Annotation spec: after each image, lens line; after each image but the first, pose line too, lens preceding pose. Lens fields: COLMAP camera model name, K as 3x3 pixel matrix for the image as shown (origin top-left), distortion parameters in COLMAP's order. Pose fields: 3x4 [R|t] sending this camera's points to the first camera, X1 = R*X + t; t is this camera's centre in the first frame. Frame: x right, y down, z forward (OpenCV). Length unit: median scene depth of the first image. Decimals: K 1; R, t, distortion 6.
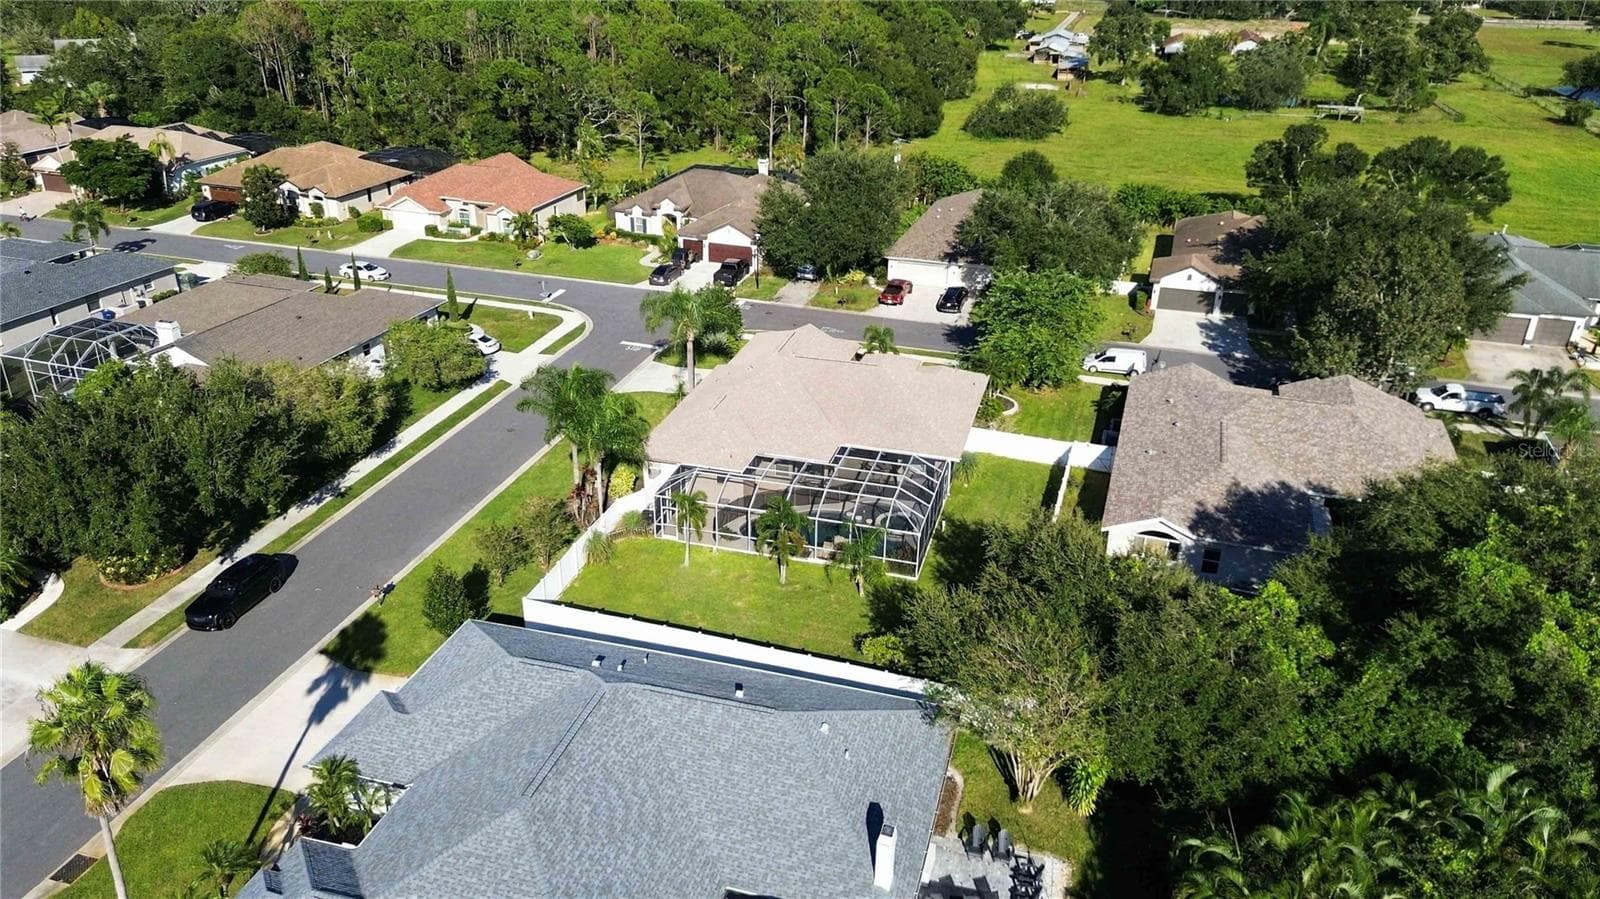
lens RADIAL K [[1140.4, 0, 800.0], [0, 1140.4, 449.5], [0, 0, 1]] dist [0.071344, -0.075976]
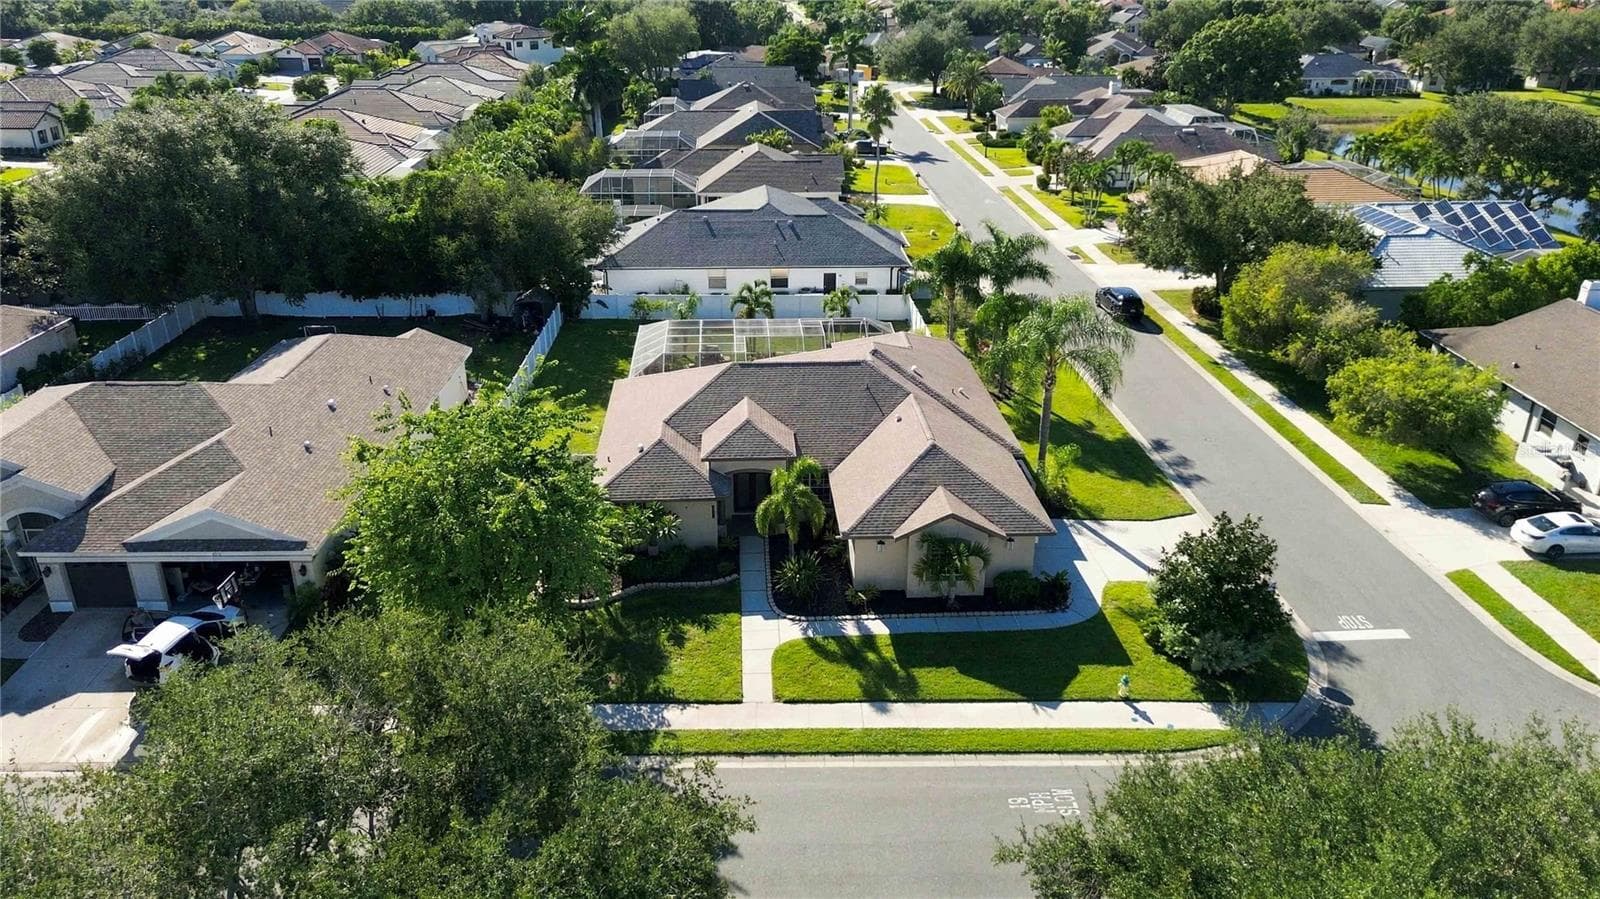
lens RADIAL K [[1140.4, 0, 800.0], [0, 1140.4, 449.5], [0, 0, 1]] dist [0.071344, -0.075976]
pose [[-0.944570, 0.116622, -0.306900, 0.178304], [-0.153947, 0.668315, 0.727774, -0.397142], [0.289980, 0.734680, -0.613316, 1.060136]]
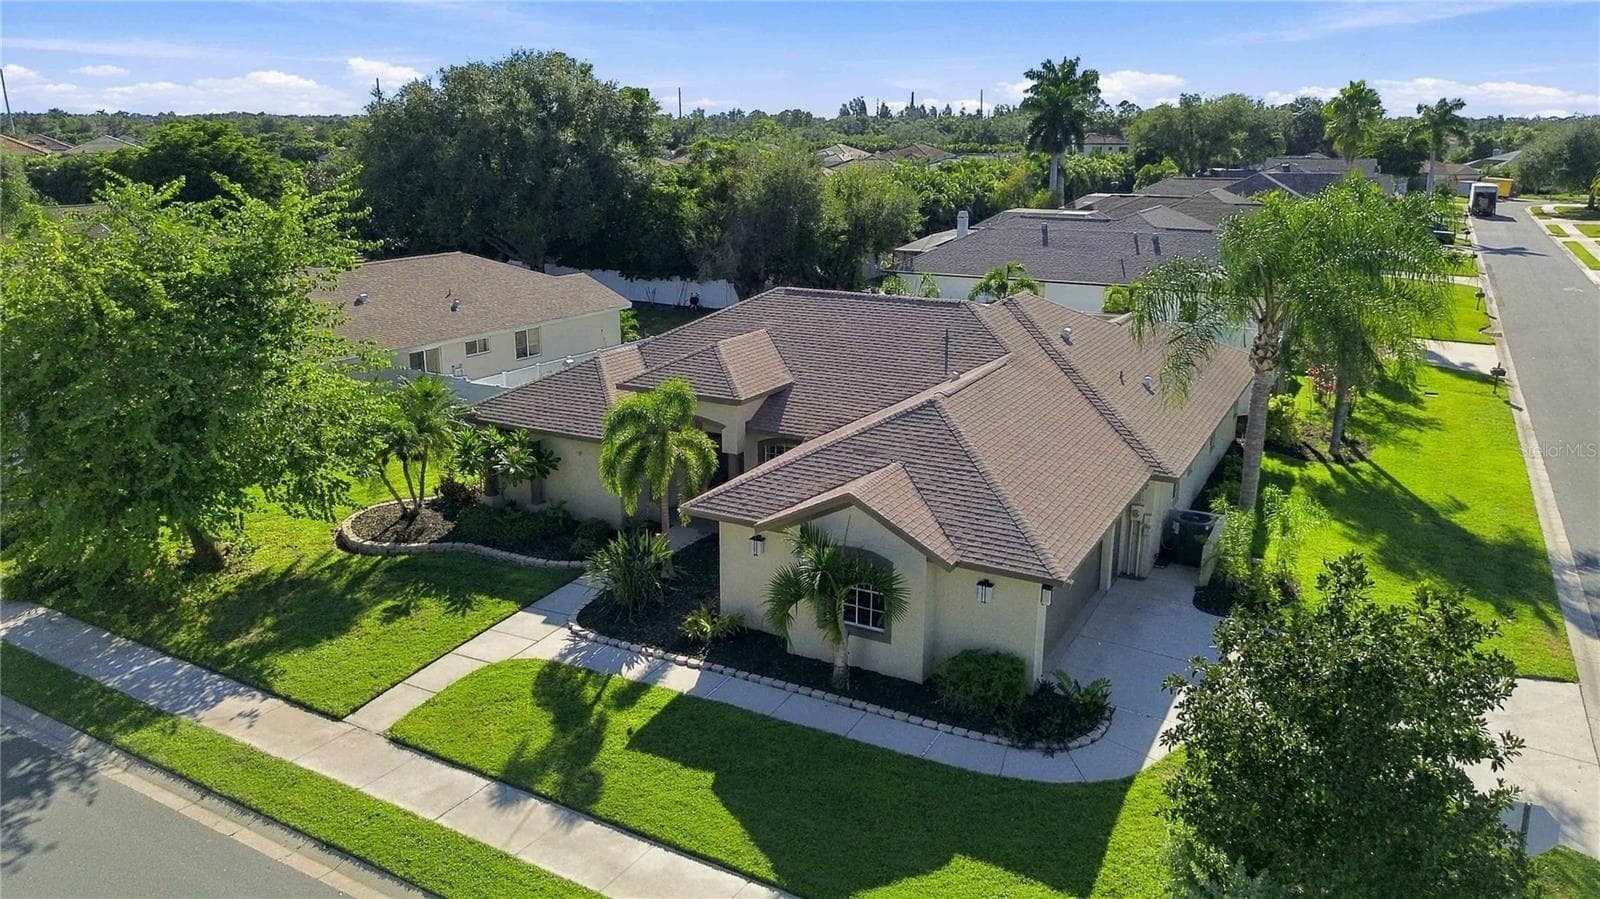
lens RADIAL K [[1140.4, 0, 800.0], [0, 1140.4, 449.5], [0, 0, 1]] dist [0.071344, -0.075976]
pose [[-0.976428, -0.075766, 0.202108, -0.029304], [0.076052, 0.755550, 0.650661, -0.234477], [-0.202001, 0.650695, -0.731978, 0.990770]]
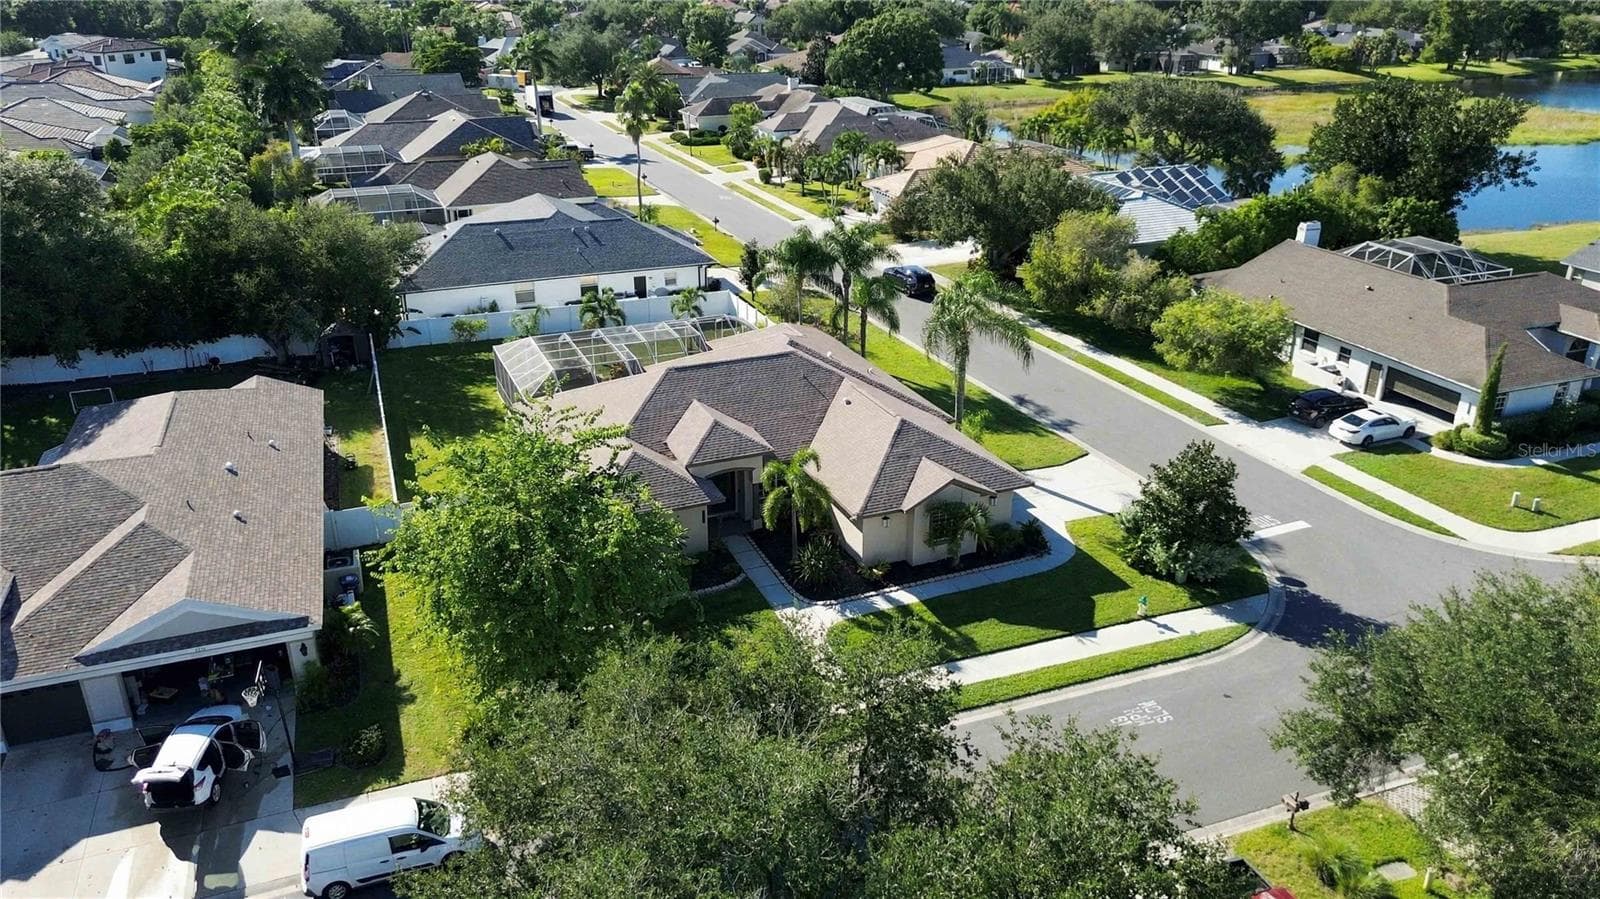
lens RADIAL K [[1140.4, 0, 800.0], [0, 1140.4, 449.5], [0, 0, 1]] dist [0.071344, -0.075976]
pose [[-0.776515, 0.238651, -0.583155, 0.300370], [-0.278264, 0.700476, 0.657193, -0.369865], [0.565326, 0.672591, -0.477522, 1.008812]]
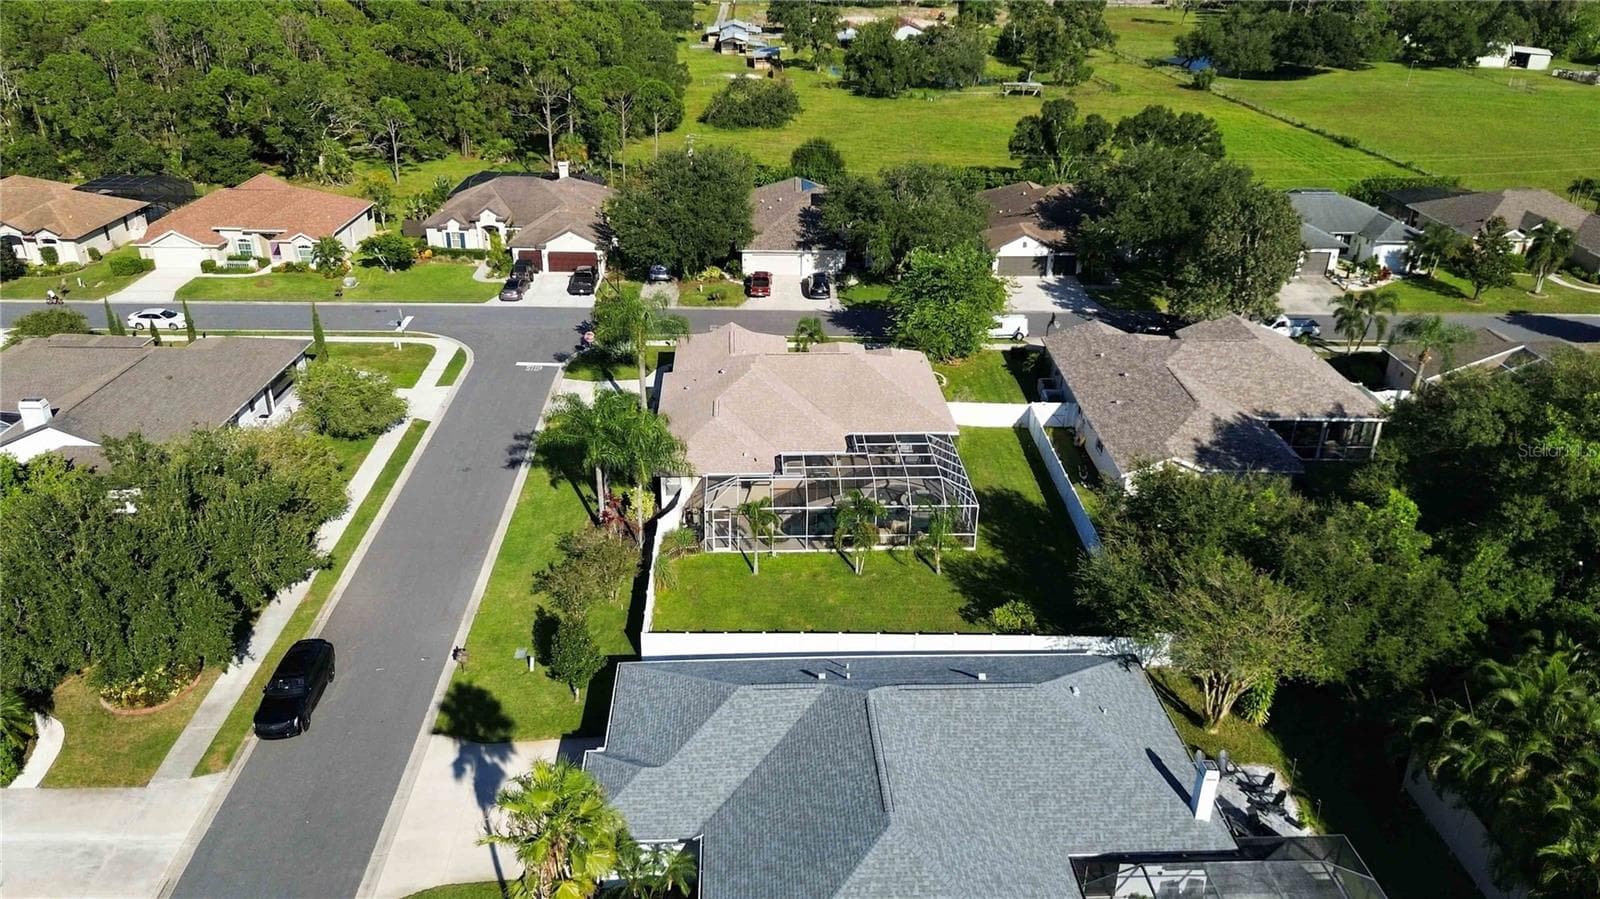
lens RADIAL K [[1140.4, 0, 800.0], [0, 1140.4, 449.5], [0, 0, 1]] dist [0.071344, -0.075976]
pose [[0.946256, -0.139287, 0.291887, -0.203149], [0.137303, 0.990151, 0.027377, -0.016173], [-0.292826, 0.014172, 0.956061, 0.026394]]
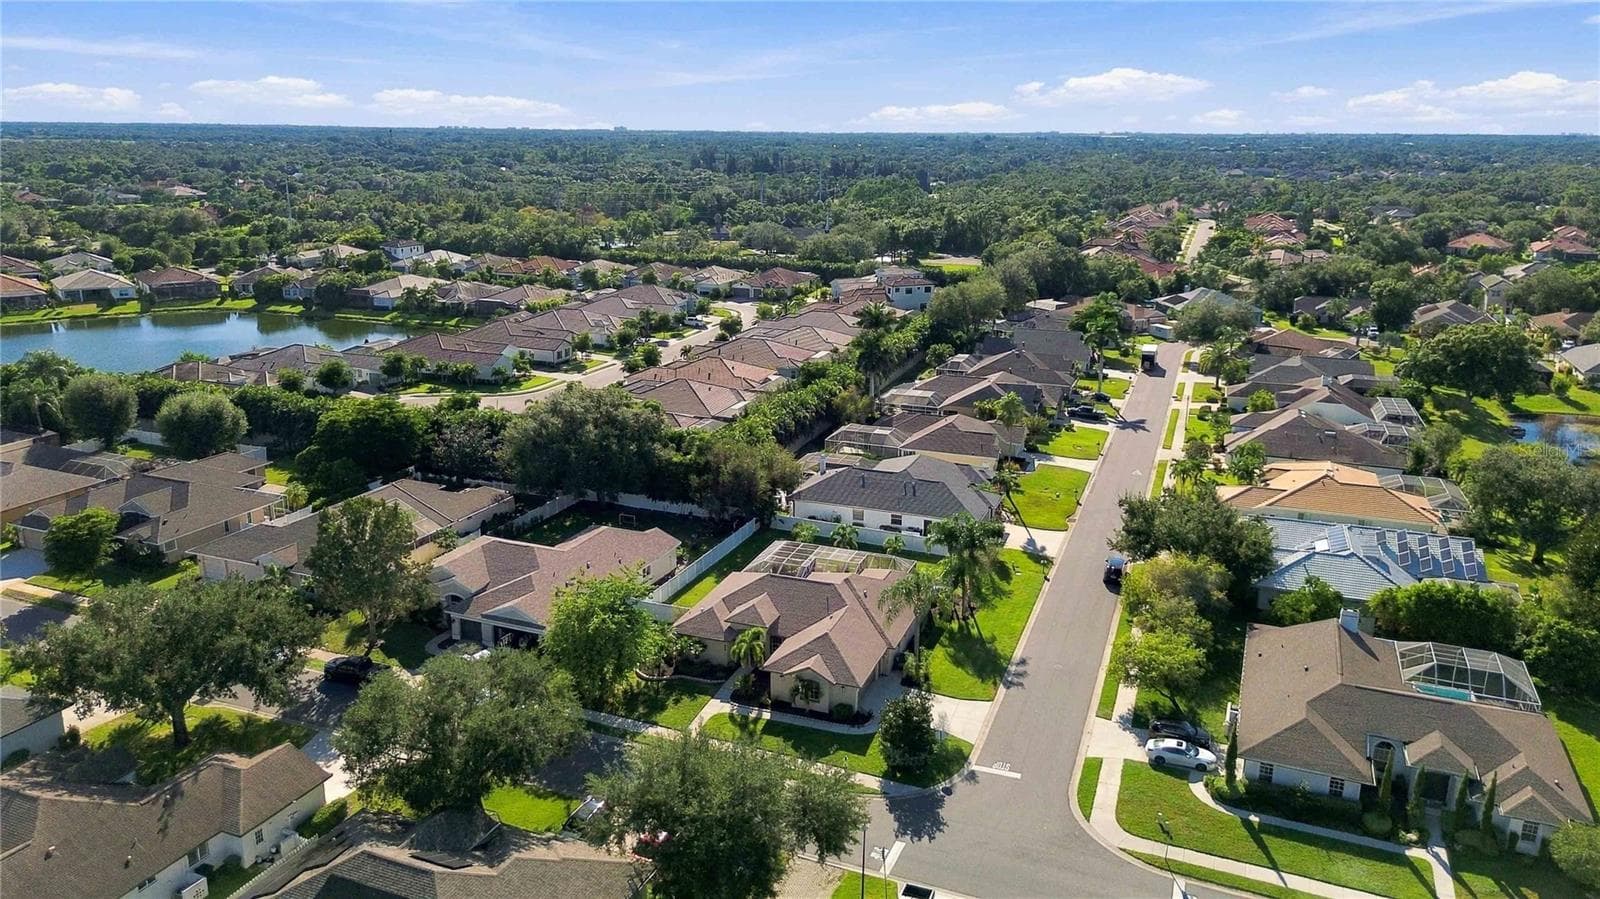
lens RADIAL K [[1140.4, 0, 800.0], [0, 1140.4, 449.5], [0, 0, 1]] dist [0.071344, -0.075976]
pose [[-0.996585, -0.041543, 0.071364, -0.043268], [0.015472, 0.754979, 0.655566, -0.763717], [-0.081113, 0.654432, -0.751758, 1.369214]]
